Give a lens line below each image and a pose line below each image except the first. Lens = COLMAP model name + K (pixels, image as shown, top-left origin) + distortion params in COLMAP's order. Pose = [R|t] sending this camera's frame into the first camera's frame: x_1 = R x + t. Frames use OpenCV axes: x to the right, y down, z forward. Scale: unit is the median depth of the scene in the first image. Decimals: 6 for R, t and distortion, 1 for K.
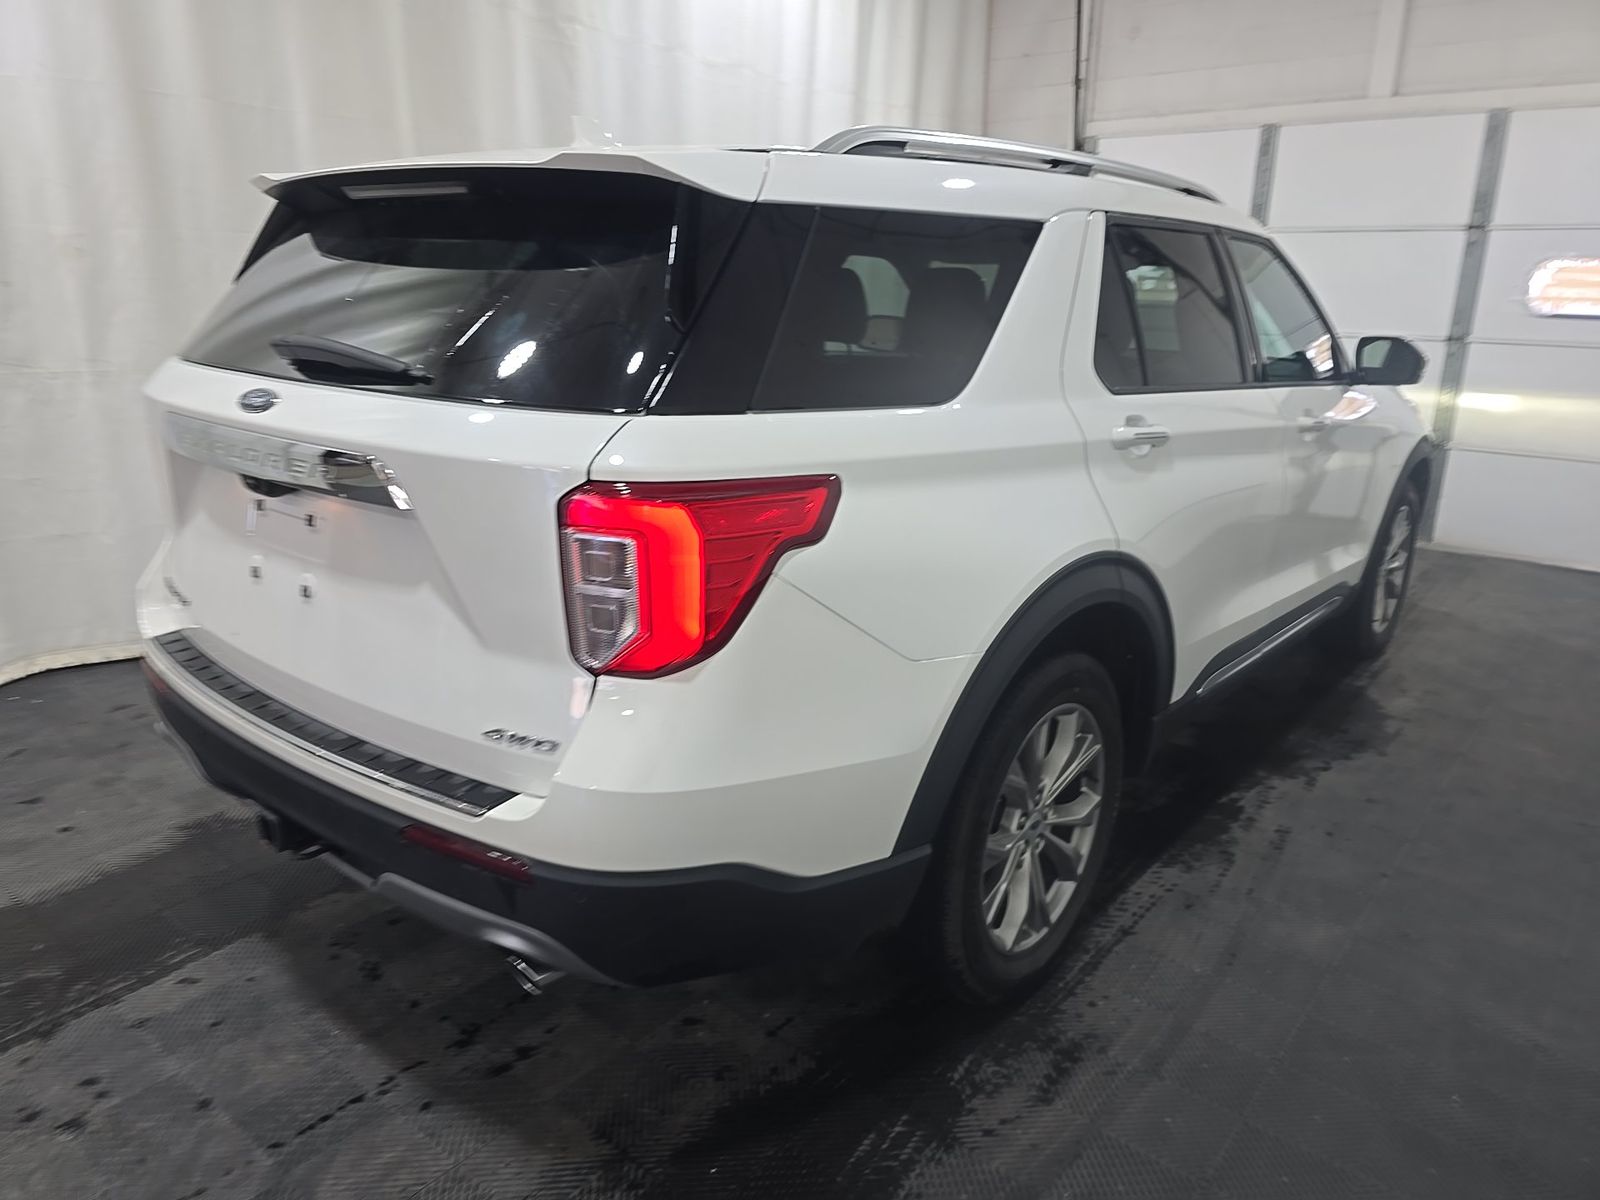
lens RADIAL K [[1130.3, 0, 800.0], [0, 1130.3, 600.0], [0, 0, 1]] dist [0.075140, -0.058234]
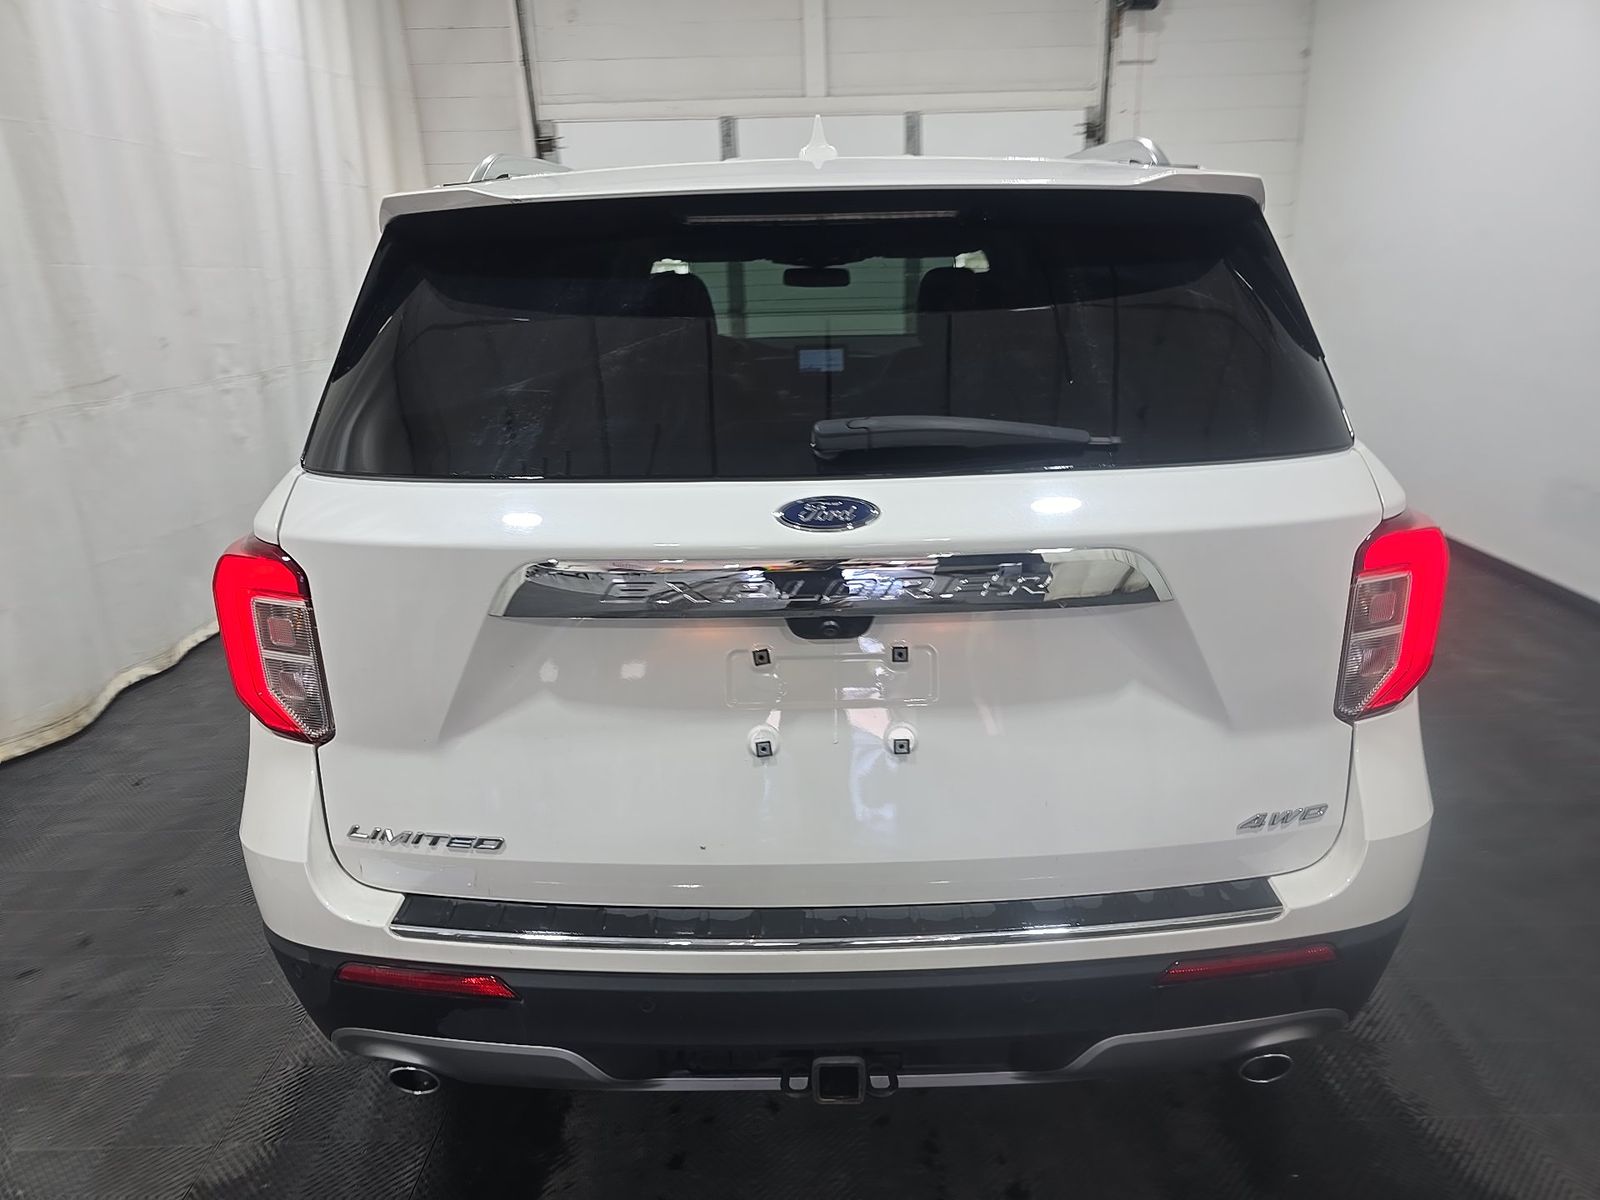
lens RADIAL K [[1130.3, 0, 800.0], [0, 1130.3, 600.0], [0, 0, 1]] dist [0.075140, -0.058234]
pose [[0.760599, -0.230945, 0.606757, -0.330569], [0.218801, 0.971100, 0.095344, -0.068234], [-0.611241, 0.060241, 0.789148, 0.157573]]
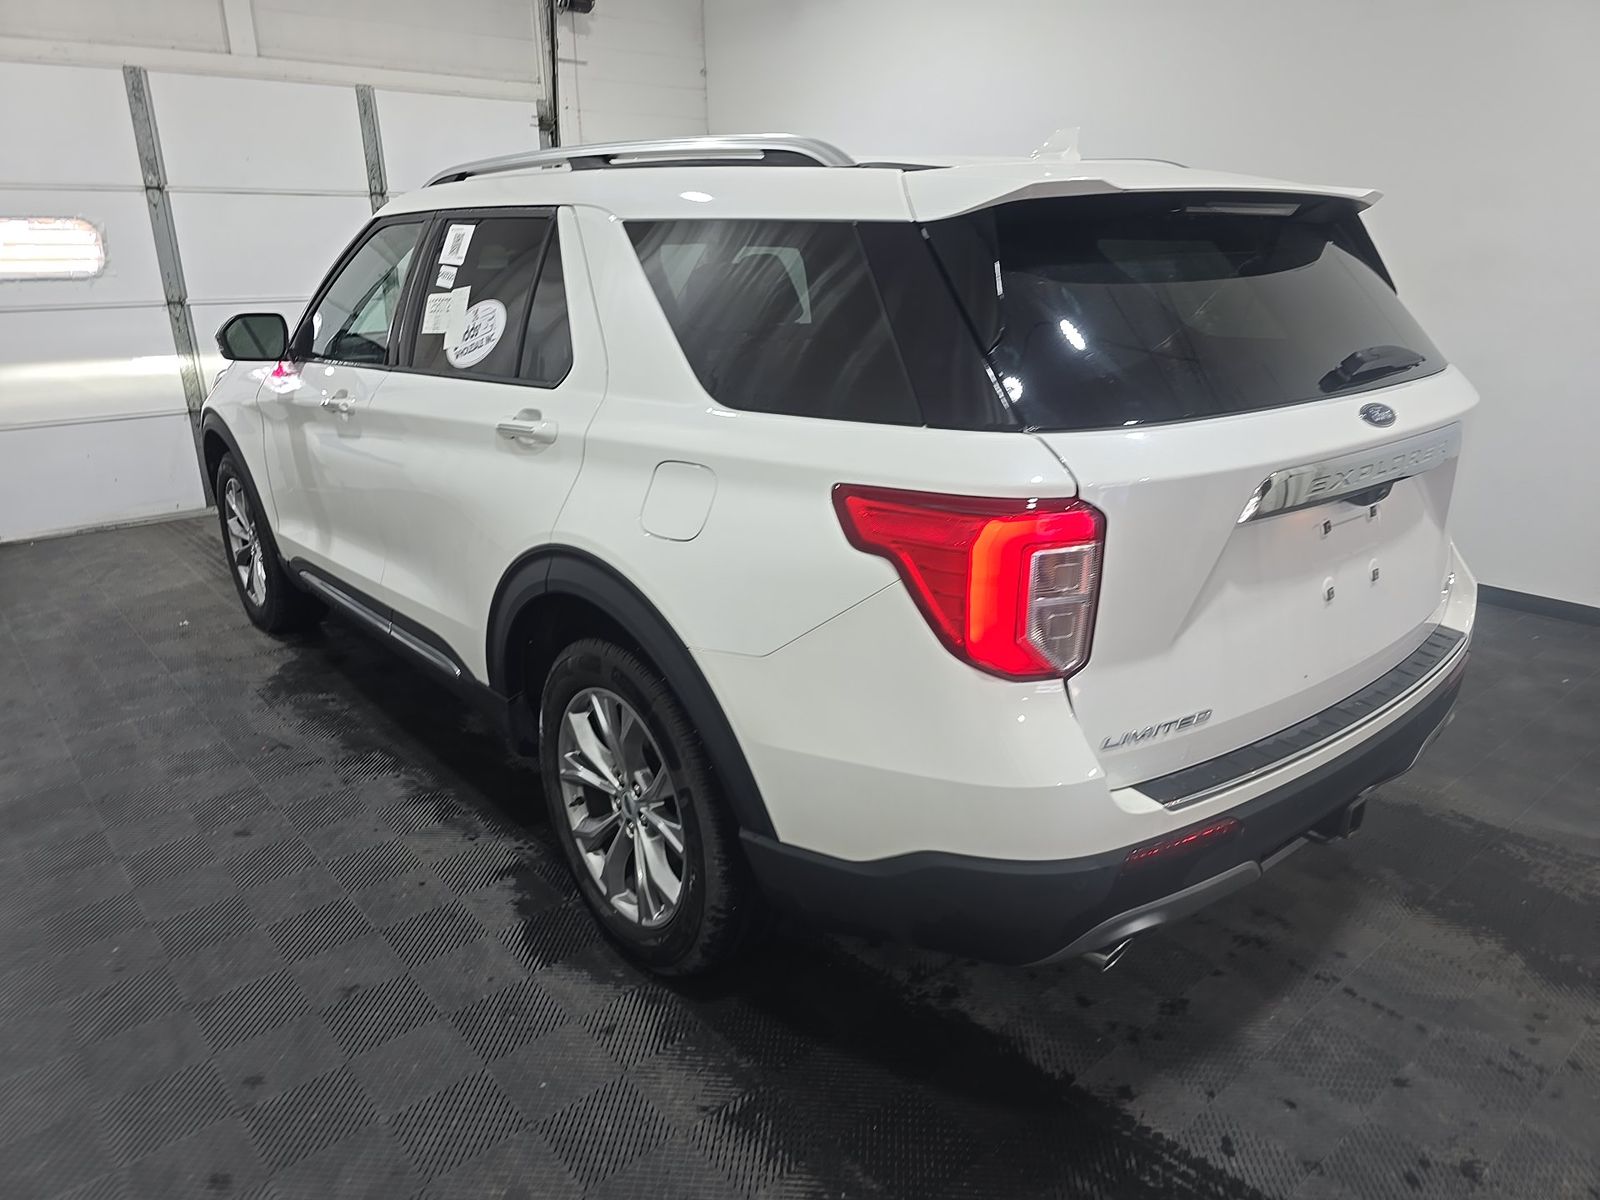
lens RADIAL K [[1175.0, 0, 831.2], [0, 1175.0, 601.2], [0, 0, 1]] dist [0.073641, -0.059518]
pose [[0.122593, -0.322465, 0.938609, -0.571591], [0.283736, 0.917657, 0.278208, -0.163757], [-0.951033, 0.232211, 0.203994, 0.457280]]
